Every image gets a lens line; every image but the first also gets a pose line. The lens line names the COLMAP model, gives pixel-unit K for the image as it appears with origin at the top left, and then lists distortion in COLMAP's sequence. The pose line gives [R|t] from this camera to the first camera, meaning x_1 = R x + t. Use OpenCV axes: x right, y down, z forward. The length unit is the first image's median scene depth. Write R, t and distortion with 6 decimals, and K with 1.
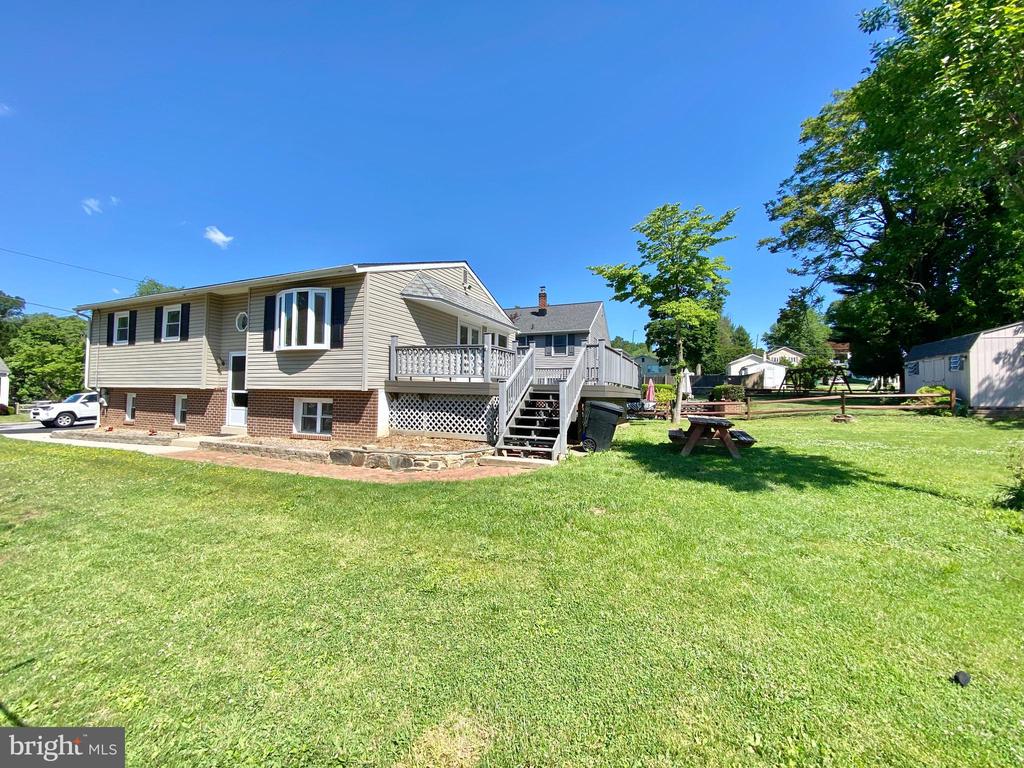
lens RADIAL K [[416.3, 0, 517.3], [0, 416.3, 385.1], [0, 0, 1]] dist [0.011280, -0.016490]
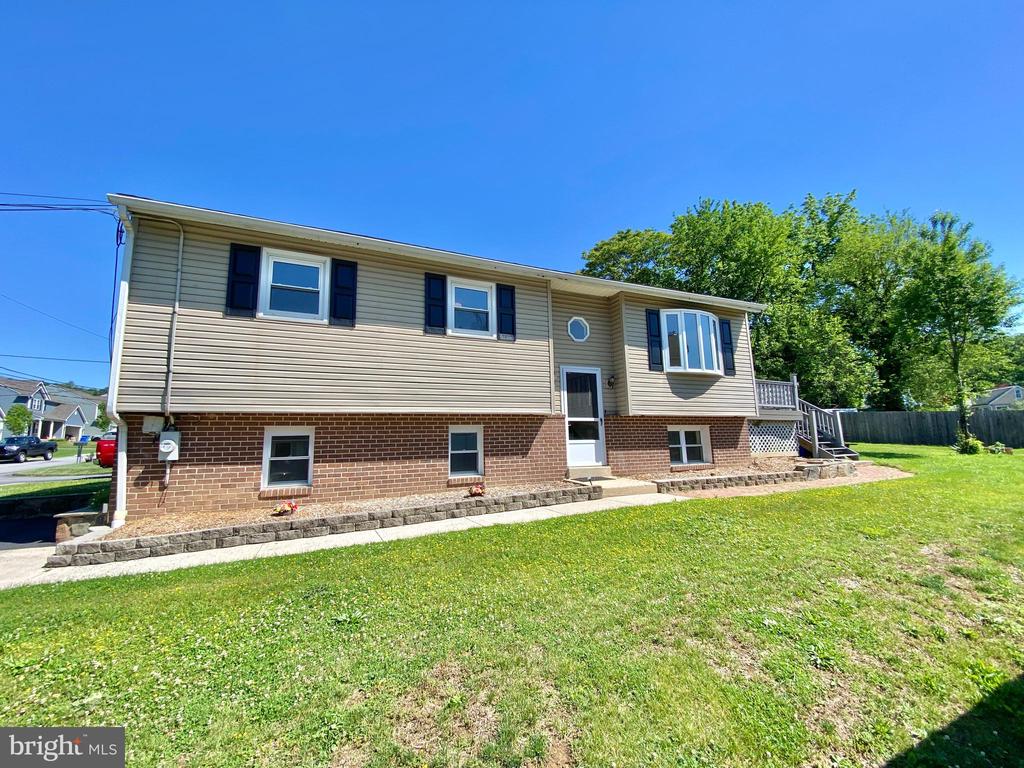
lens RADIAL K [[413.3, 0, 515.7], [0, 413.3, 375.5], [0, 0, 1]] dist [0.010042, -0.002384]
pose [[0.673736, 0.087236, 0.733805, -1.302474], [0.014689, 0.991230, -0.131326, 0.032858], [-0.738826, 0.099258, 0.666547, 0.591369]]
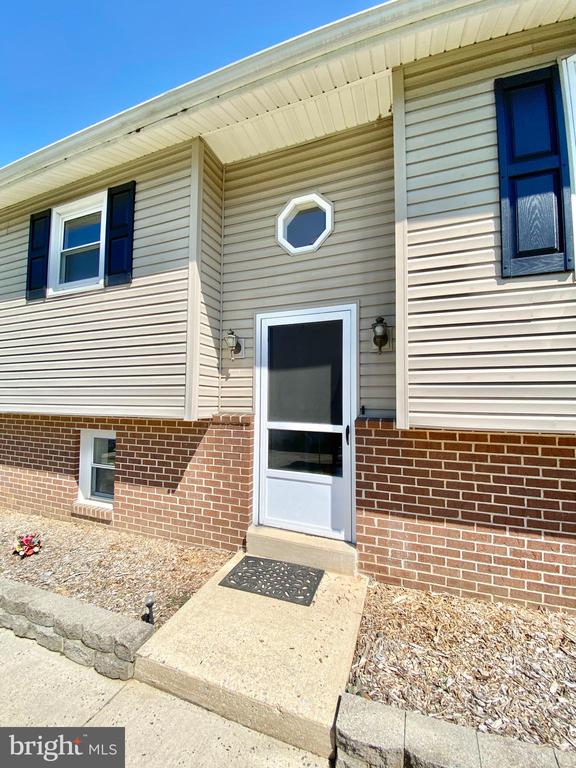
lens RADIAL K [[312.2, 0, 288.4], [0, 312.2, 381.1], [0, 0, 1]] dist [0.011280, -0.016490]
pose [[0.999351, -0.010759, 0.034371, -0.688319], [0.011536, 0.999681, -0.022474, -0.016098], [-0.034118, 0.022856, 0.999156, 0.752933]]
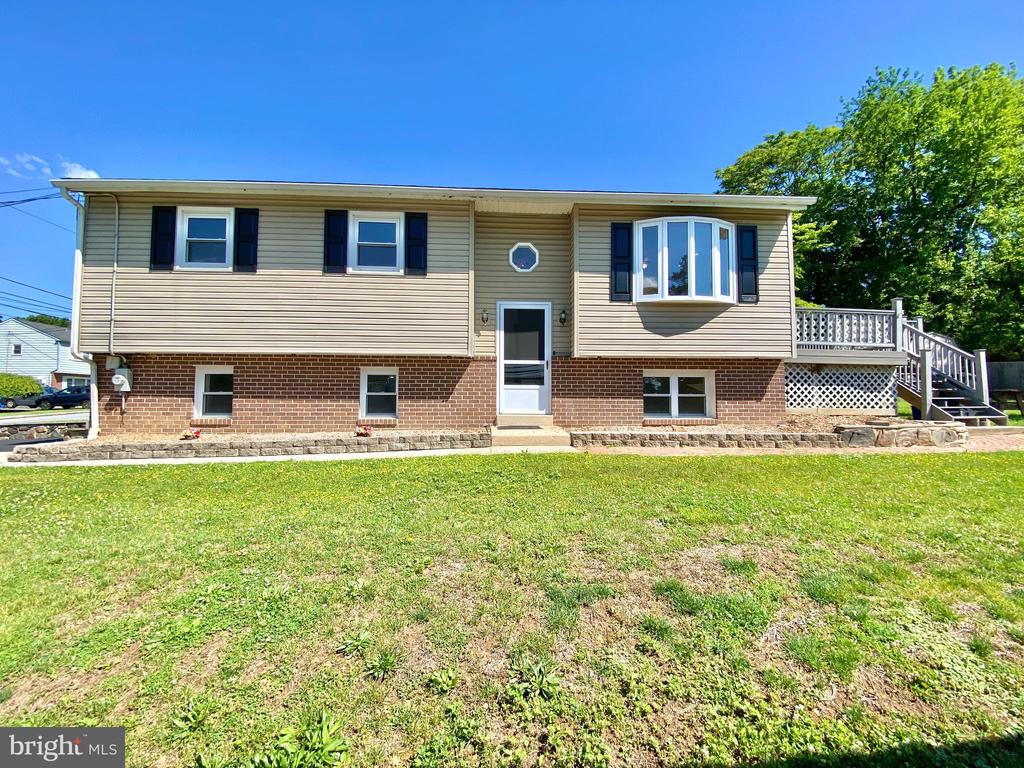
lens RADIAL K [[416.3, 0, 521.3], [0, 416.3, 374.1], [0, 0, 1]] dist [0.011280, -0.016490]
pose [[0.895525, 0.006553, 0.444962, -0.963849], [-0.001149, 0.999922, -0.012414, 0.042778], [-0.445009, 0.010605, 0.895463, 0.419140]]
